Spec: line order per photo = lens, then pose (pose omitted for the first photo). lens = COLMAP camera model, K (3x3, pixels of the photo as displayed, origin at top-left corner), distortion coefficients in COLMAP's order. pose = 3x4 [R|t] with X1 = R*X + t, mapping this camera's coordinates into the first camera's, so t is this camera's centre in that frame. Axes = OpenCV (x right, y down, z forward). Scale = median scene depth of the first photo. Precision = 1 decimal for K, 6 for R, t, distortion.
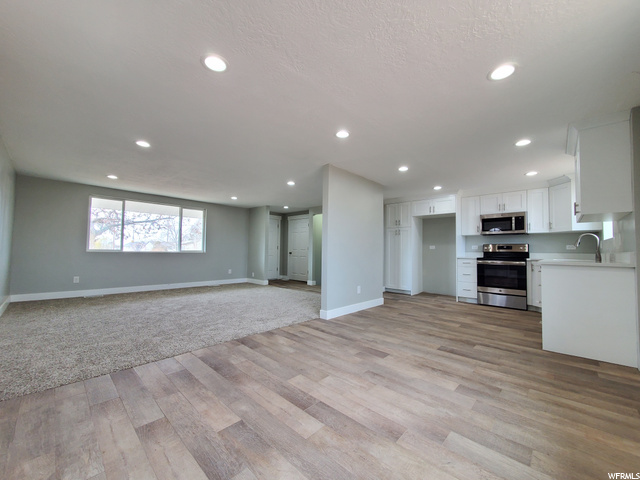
lens RADIAL K [[251.8, 0, 320.0], [0, 251.8, 240.0], [0, 0, 1]] dist [-0.000889, -0.000043]
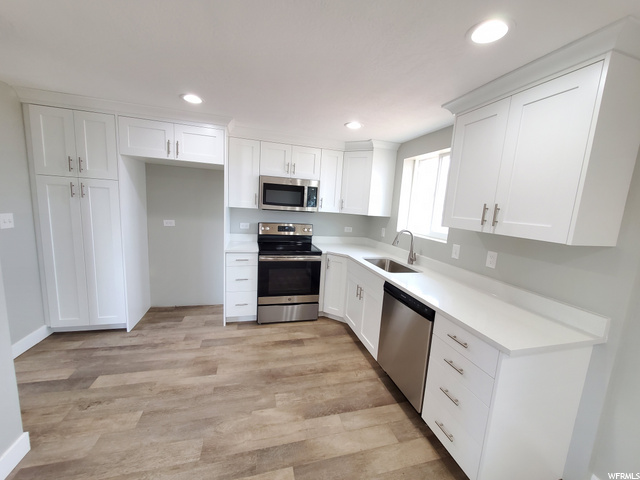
lens RADIAL K [[256.3, 0, 324.3], [0, 256.3, 240.6], [0, 0, 1]] dist [0.000281, -0.000049]
pose [[0.506398, -0.111276, 0.855090, 0.220465], [-0.095115, 0.978379, 0.183649, -0.088836], [-0.857038, -0.174331, 0.484866, 0.665988]]
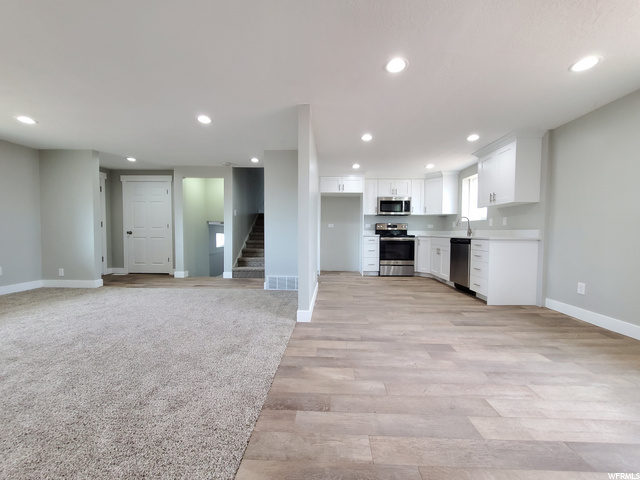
lens RADIAL K [[254.6, 0, 320.1], [0, 254.6, 242.9], [0, 0, 1]] dist [-0.001923, -0.000180]
pose [[0.750975, -0.037530, 0.659263, -0.370364], [-0.026618, 0.995852, 0.087012, 0.015033], [-0.659794, -0.082892, 0.746861, 0.372011]]
